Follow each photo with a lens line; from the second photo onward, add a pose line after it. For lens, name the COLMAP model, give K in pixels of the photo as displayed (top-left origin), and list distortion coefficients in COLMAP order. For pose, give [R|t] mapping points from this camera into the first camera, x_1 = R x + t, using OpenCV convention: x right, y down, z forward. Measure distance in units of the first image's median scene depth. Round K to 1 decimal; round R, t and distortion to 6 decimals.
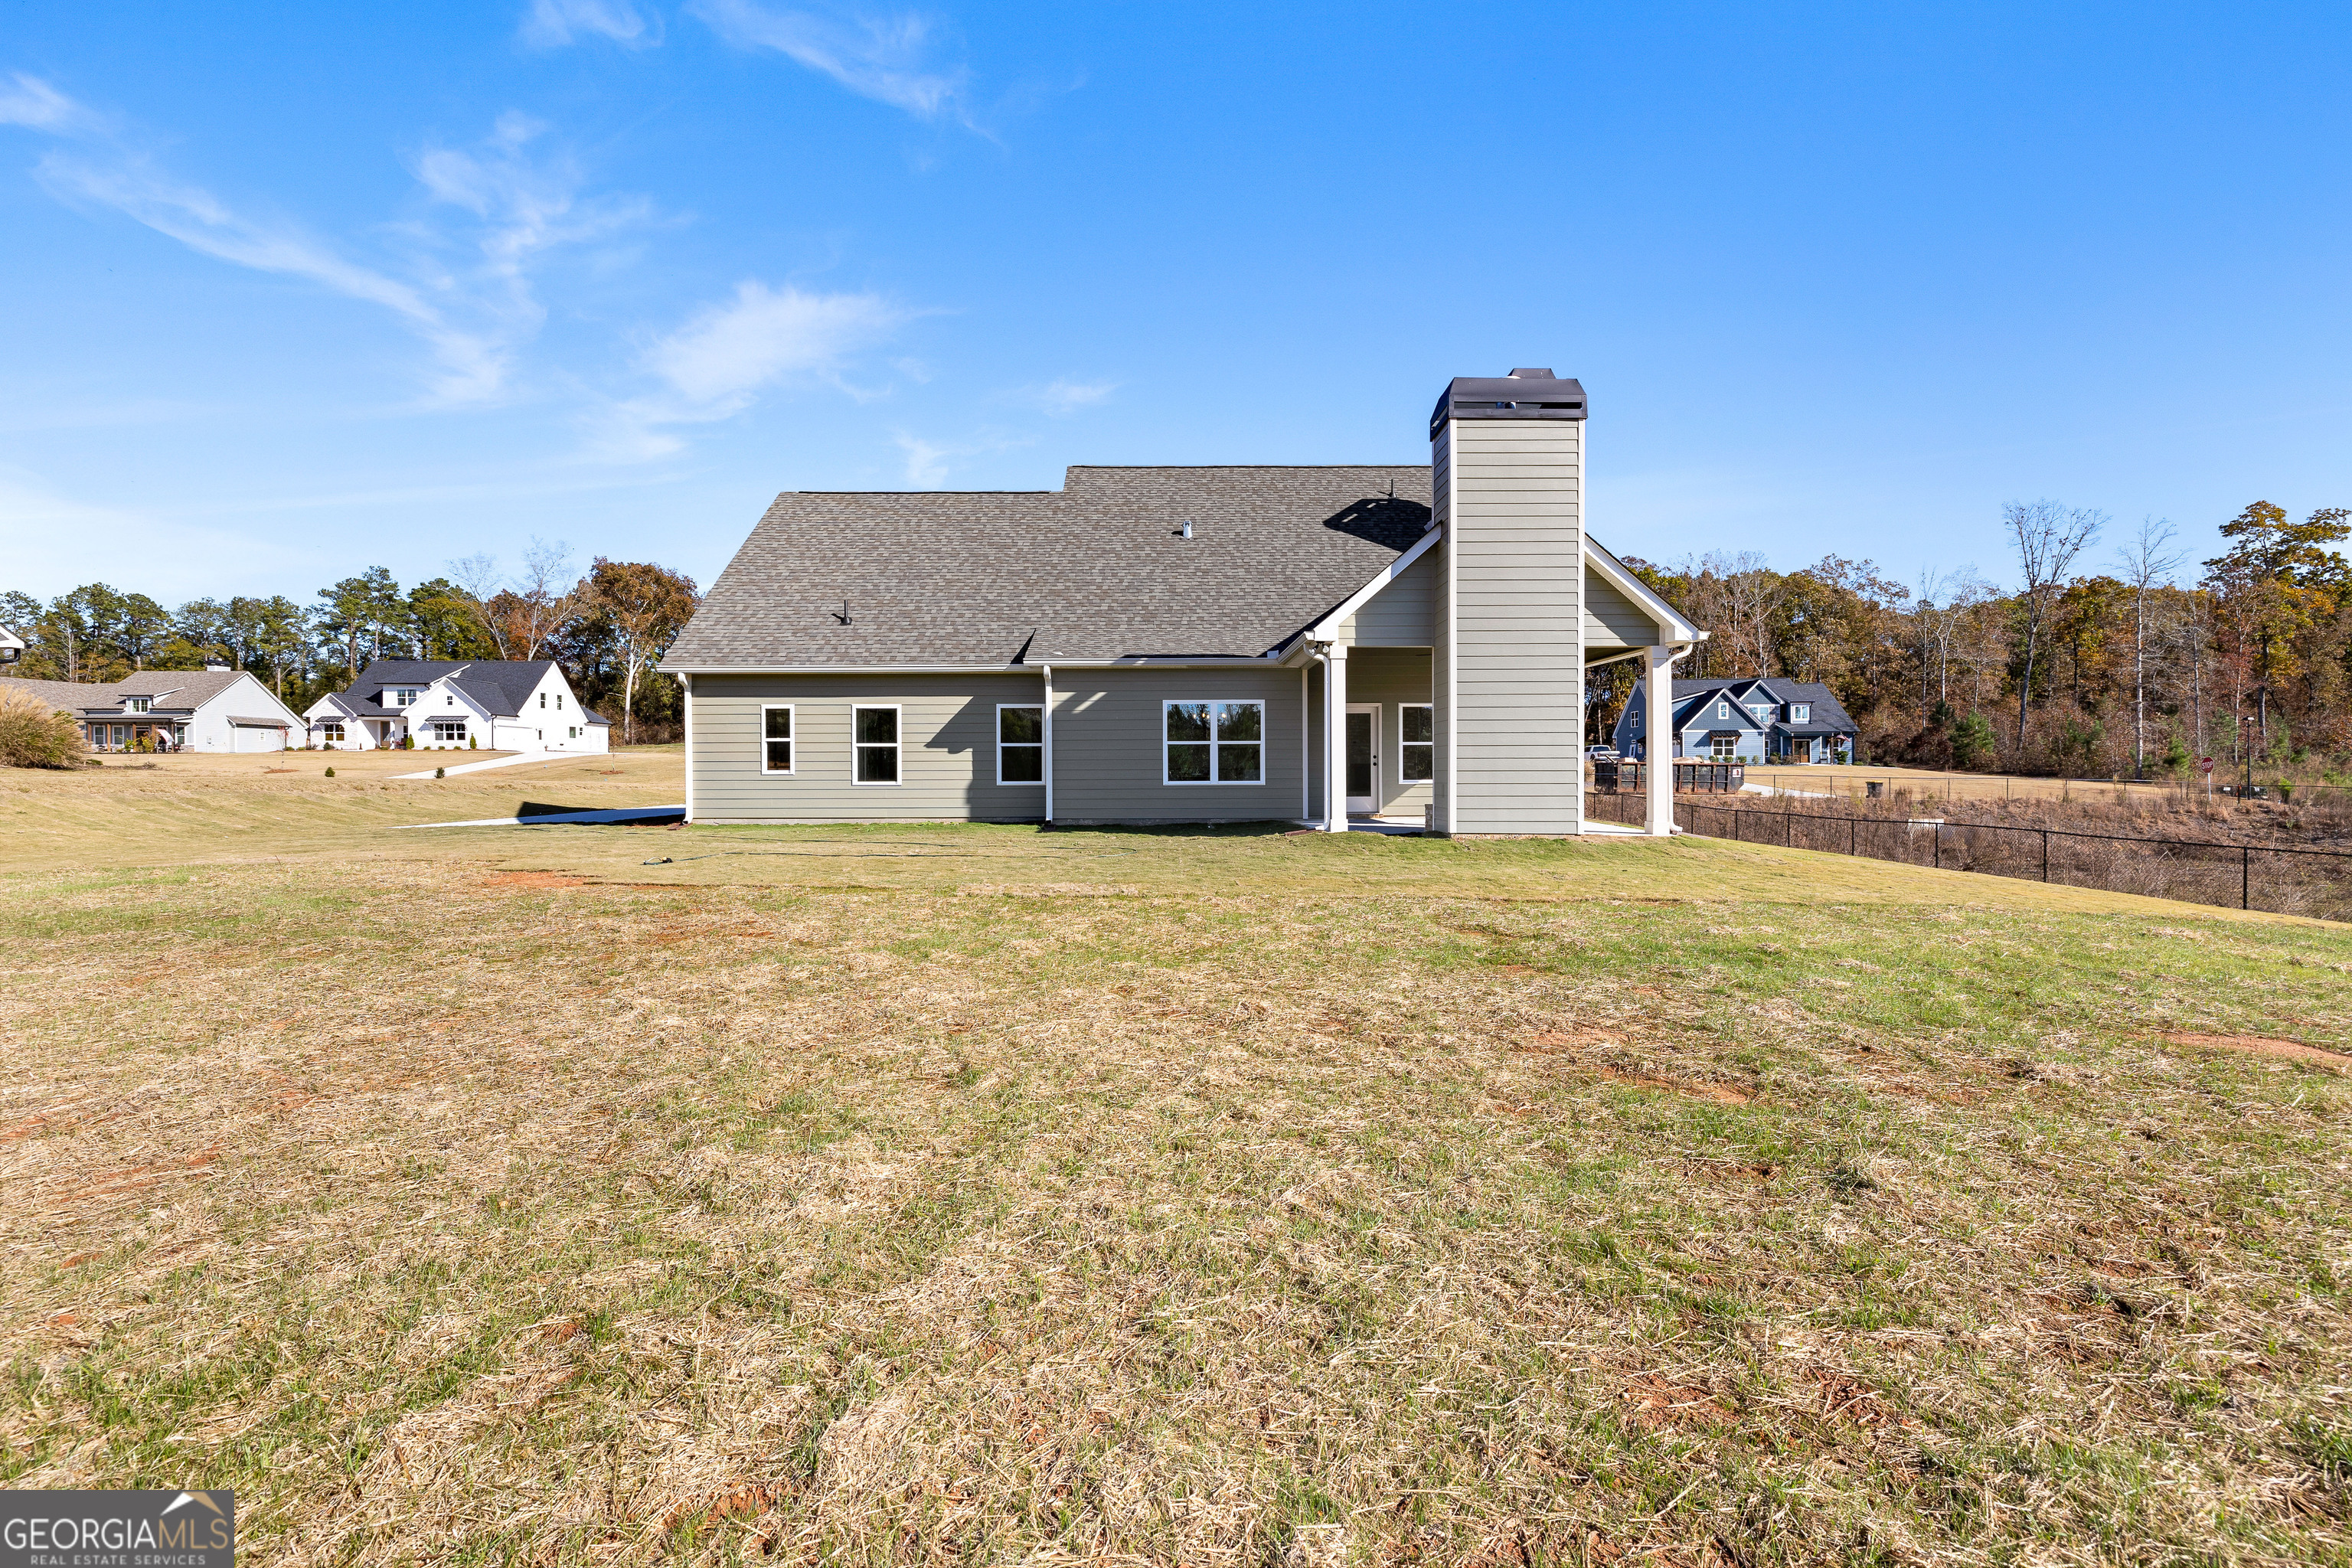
lens RADIAL K [[1012.8, 0, 1176.6], [0, 1012.8, 717.3], [0, 0, 1]] dist [-0.001807, -0.000297]
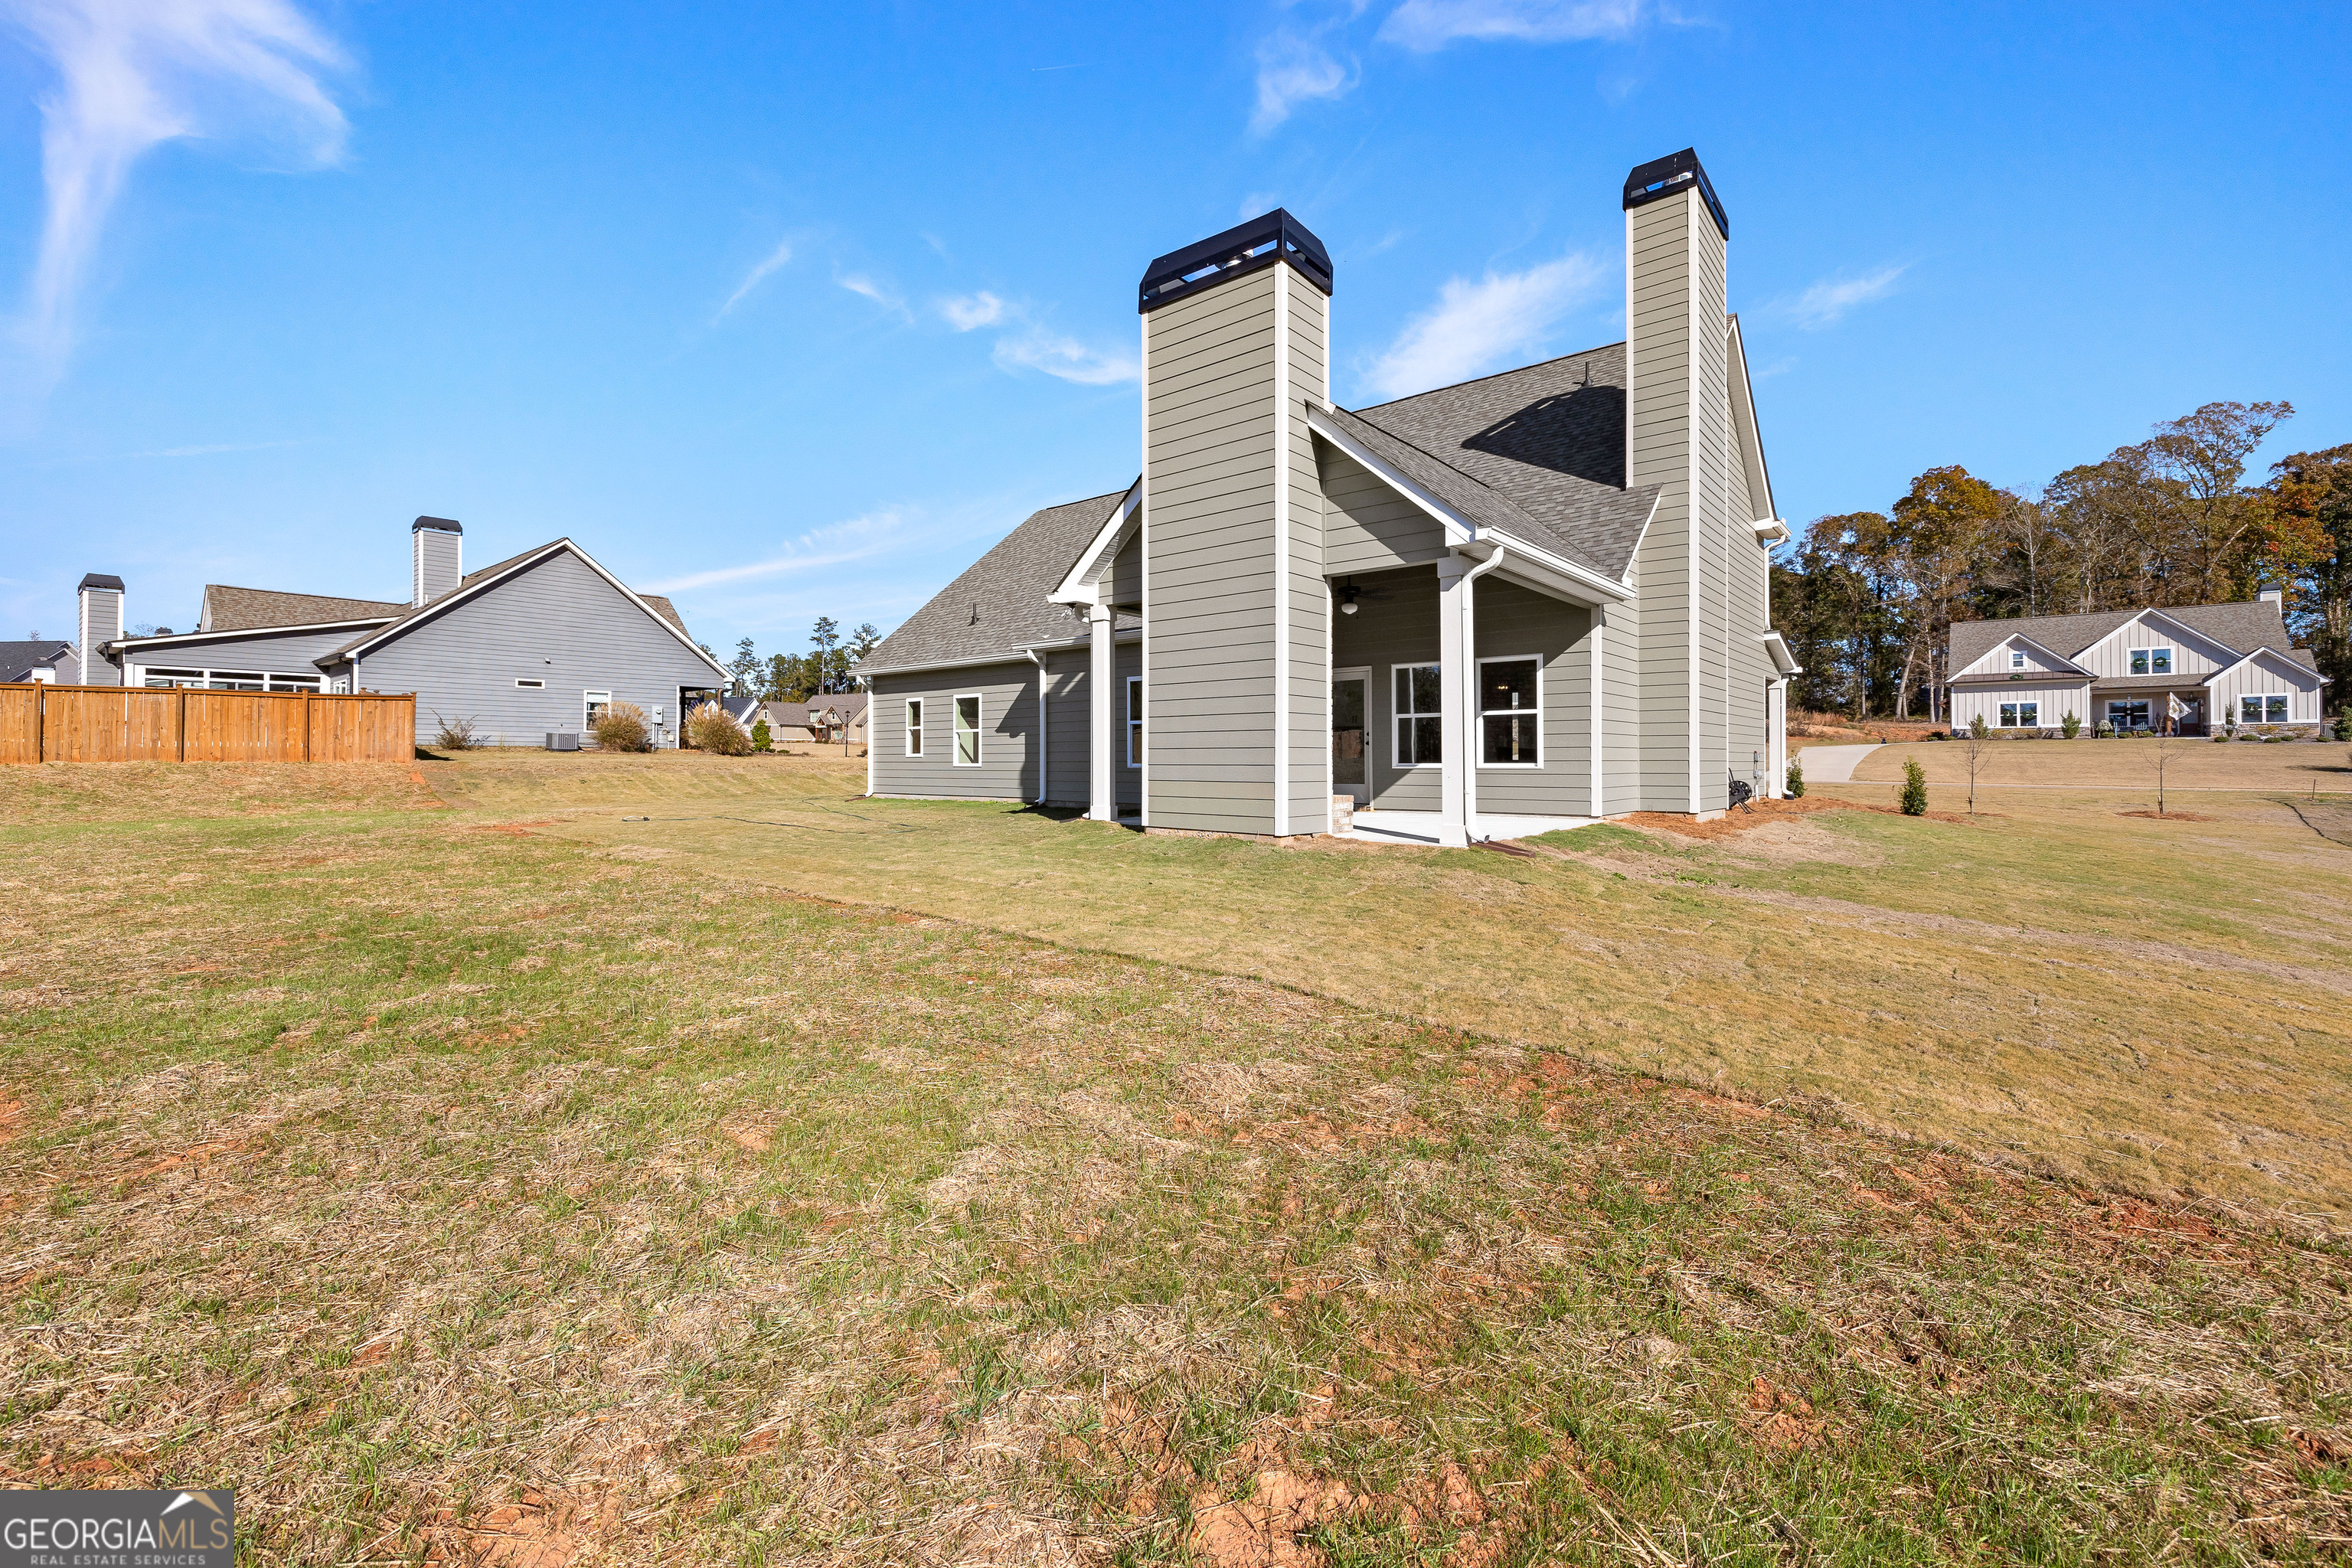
lens RADIAL K [[995.6, 0, 1169.1], [0, 995.6, 760.8], [0, 0, 1]] dist [0.002526, -0.000016]
pose [[0.757699, 0.001898, -0.652601, 0.580798], [0.037611, 0.998207, 0.046571, 0.017639], [0.651519, -0.059832, 0.756269, 0.311291]]
